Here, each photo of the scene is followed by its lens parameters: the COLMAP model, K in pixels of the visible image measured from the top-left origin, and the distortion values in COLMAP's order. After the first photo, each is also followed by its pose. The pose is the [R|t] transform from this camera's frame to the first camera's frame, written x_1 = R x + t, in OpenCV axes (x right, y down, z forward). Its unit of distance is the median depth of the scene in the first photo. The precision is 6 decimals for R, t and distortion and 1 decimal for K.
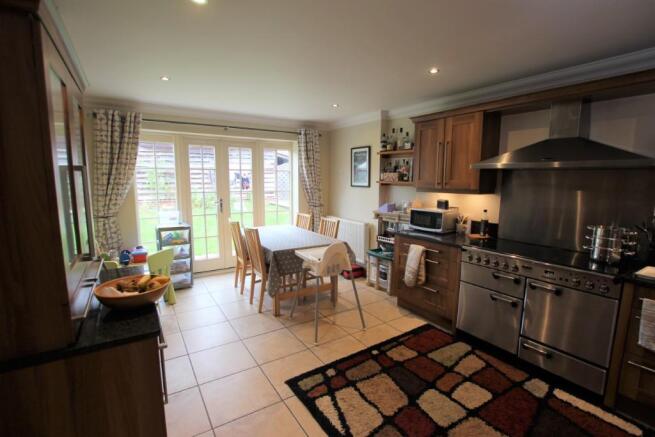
lens RADIAL K [[305.0, 0, 327.9], [0, 305.0, 220.7], [0, 0, 1]] dist [-0.000707, -0.000047]
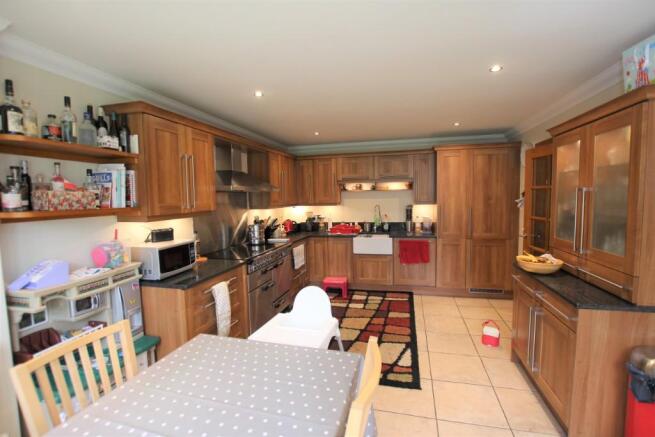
lens RADIAL K [[305.0, 0, 329.5], [0, 305.0, 219.6], [0, 0, 1]] dist [-0.000707, -0.000047]
pose [[-0.681674, -0.058733, 0.729295, -0.702674], [0.103206, 0.979087, 0.175318, -0.290477], [-0.724341, 0.194777, -0.661357, 1.919814]]
